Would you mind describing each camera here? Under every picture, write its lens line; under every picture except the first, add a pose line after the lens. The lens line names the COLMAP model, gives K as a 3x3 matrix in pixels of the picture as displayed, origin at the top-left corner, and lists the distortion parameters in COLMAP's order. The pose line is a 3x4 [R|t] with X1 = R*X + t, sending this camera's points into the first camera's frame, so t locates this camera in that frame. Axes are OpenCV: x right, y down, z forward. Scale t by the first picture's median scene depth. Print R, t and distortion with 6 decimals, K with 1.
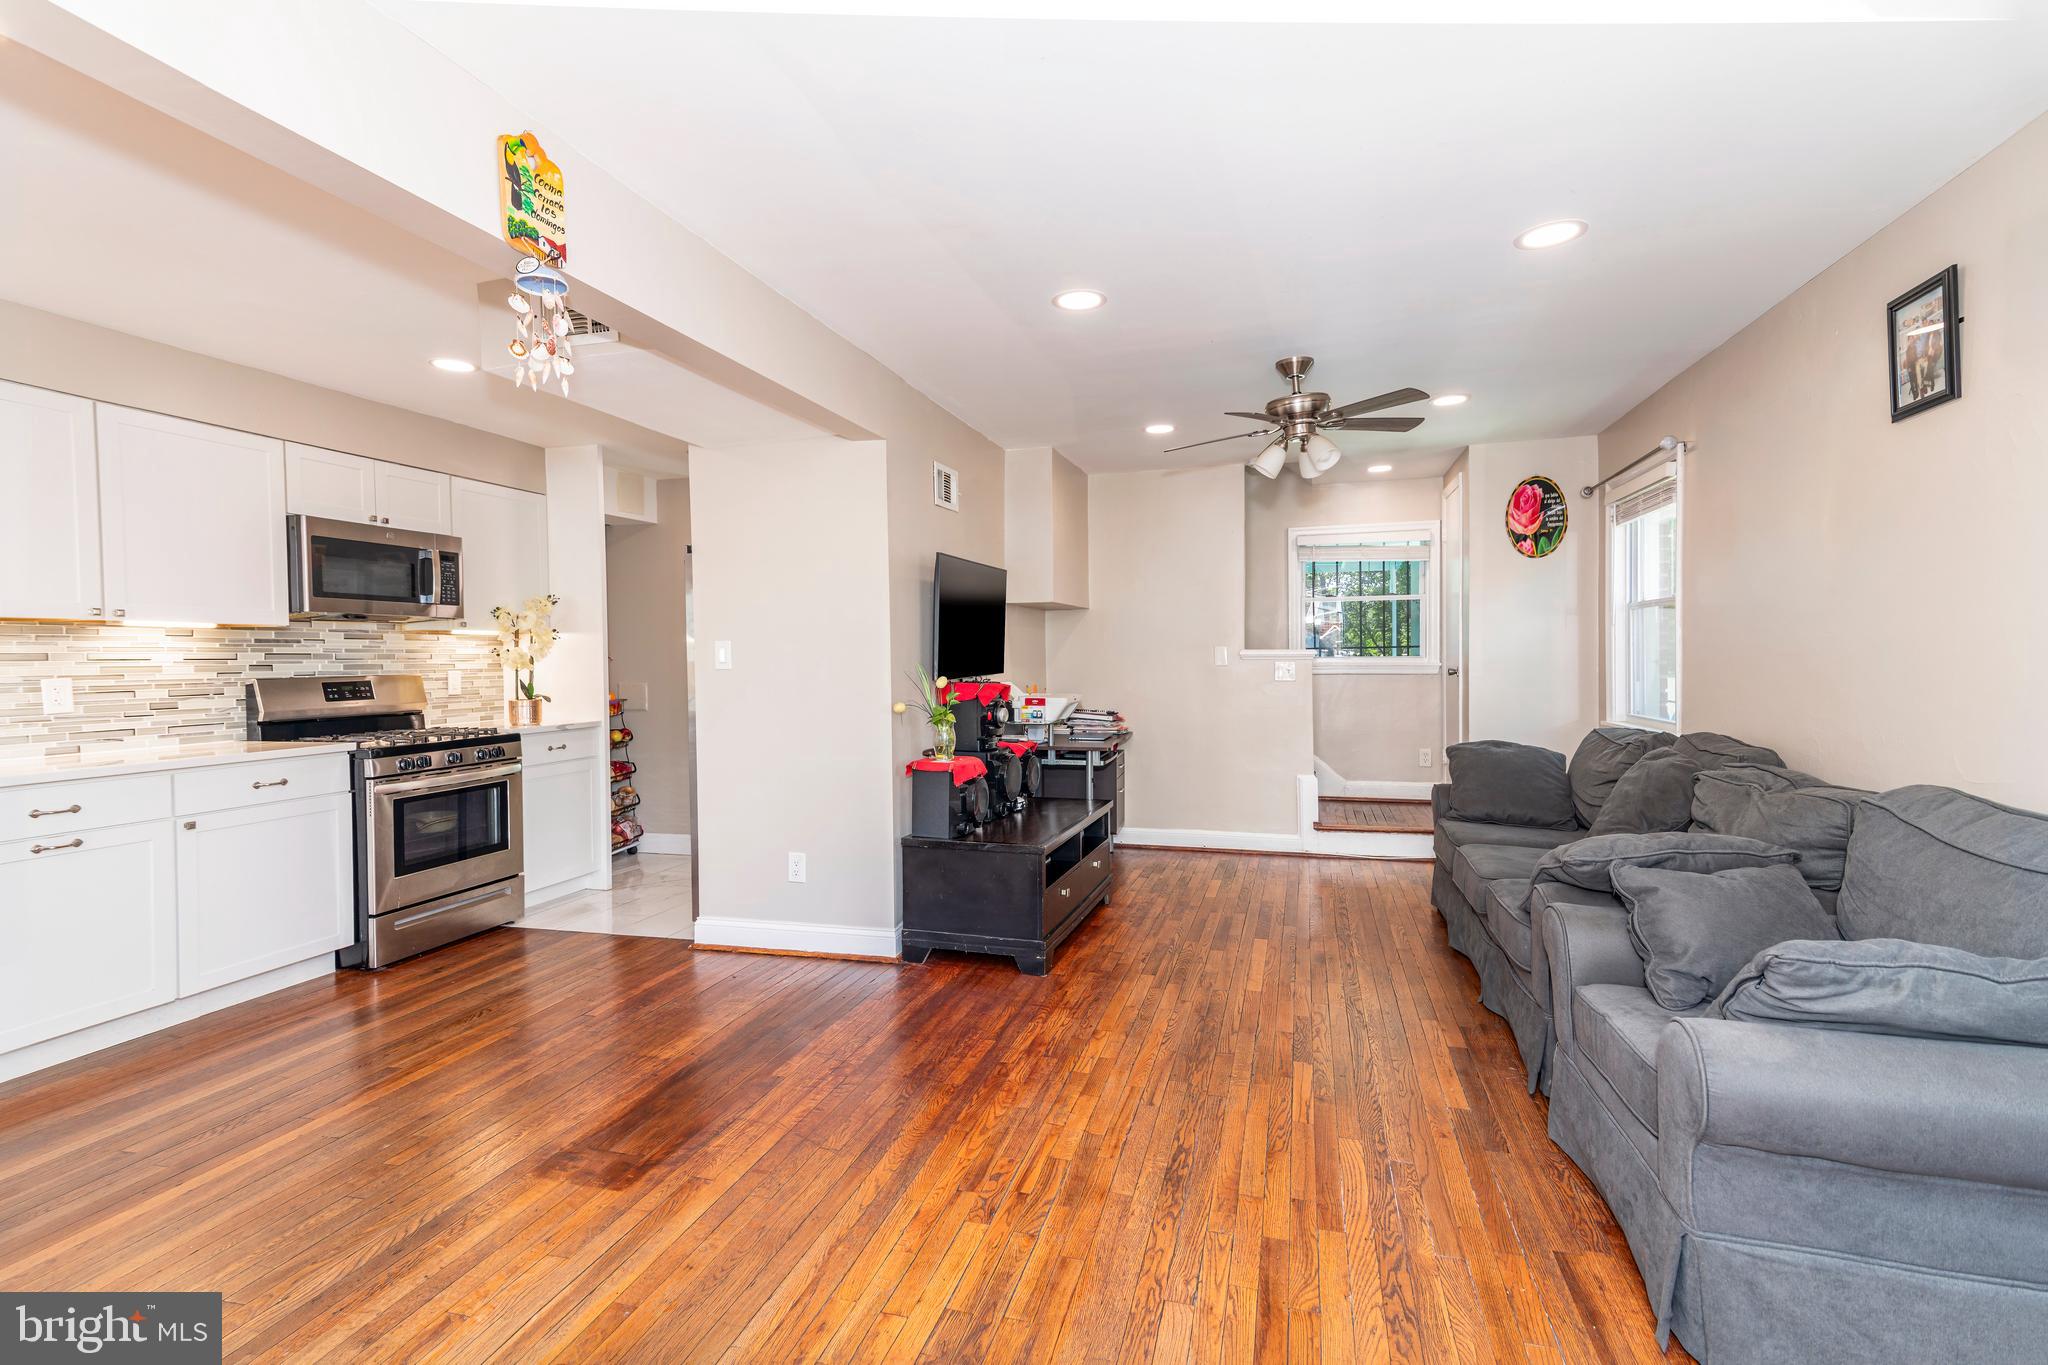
lens RADIAL K [[943.3, 0, 1017.9], [0, 943.3, 676.2], [0, 0, 1]] dist [0.042802, 0.001214]
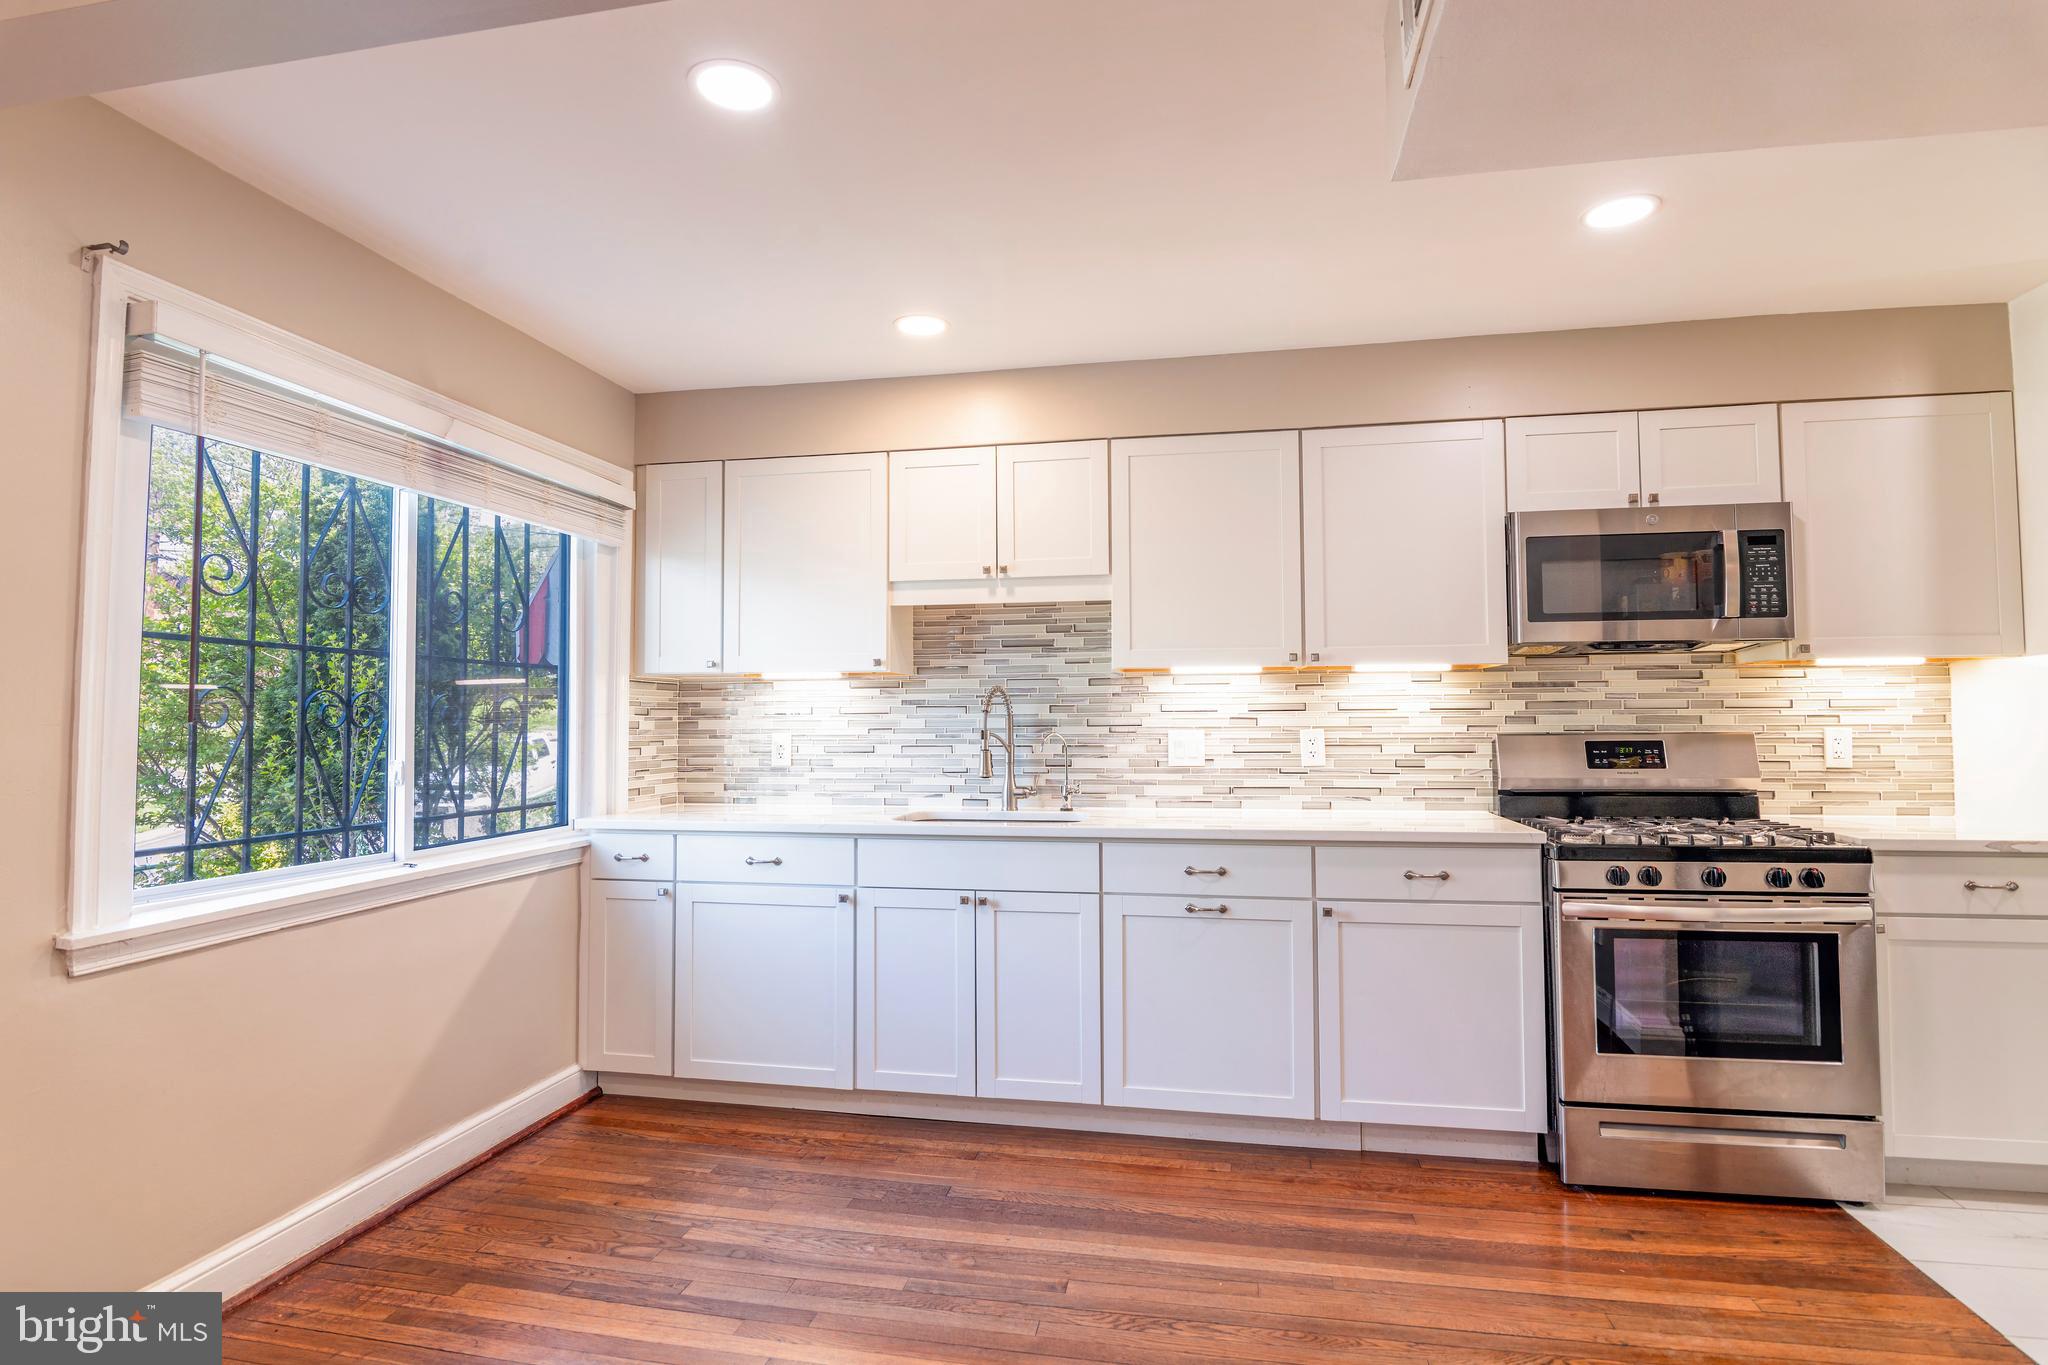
lens RADIAL K [[1042.3, 0, 1019.8], [0, 1042.3, 678.7], [0, 0, 1]] dist [-0.015798, 0.000373]
pose [[0.096334, -0.027301, -0.994975, 0.001730], [-0.016160, 0.999449, -0.028989, -0.011384], [0.995218, 0.018872, 0.095840, 0.547864]]
